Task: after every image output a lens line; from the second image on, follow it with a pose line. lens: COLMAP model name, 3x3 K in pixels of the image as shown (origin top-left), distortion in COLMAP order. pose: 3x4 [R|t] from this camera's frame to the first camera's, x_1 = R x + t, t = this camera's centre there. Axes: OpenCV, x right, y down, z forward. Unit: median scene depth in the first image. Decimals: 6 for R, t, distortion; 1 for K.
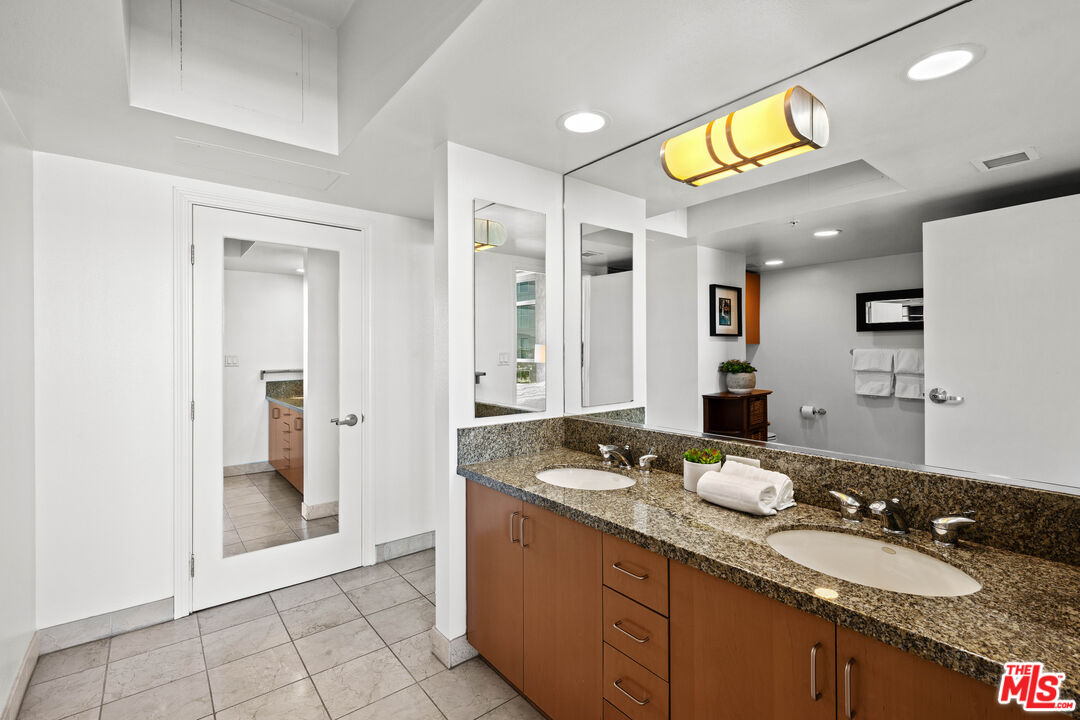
lens RADIAL K [[487.9, 0, 540.0], [0, 487.9, 360.0], [0, 0, 1]] dist [-0.000915, 0.000024]
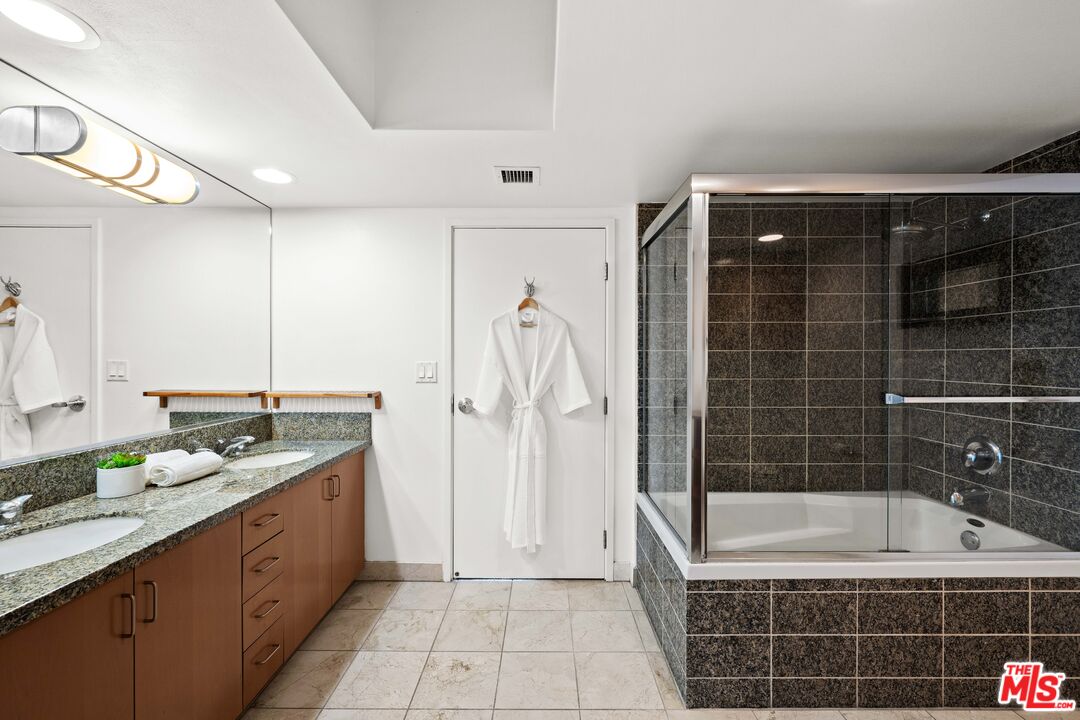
lens RADIAL K [[437.6, 0, 547.7], [0, 437.6, 357.6], [0, 0, 1]] dist [-0.001609, -0.000374]
pose [[-0.782162, 0.002368, 0.623070, -0.934404], [0.007176, 0.999961, 0.005209, -0.015644], [-0.623033, 0.008545, -0.782149, 1.161022]]
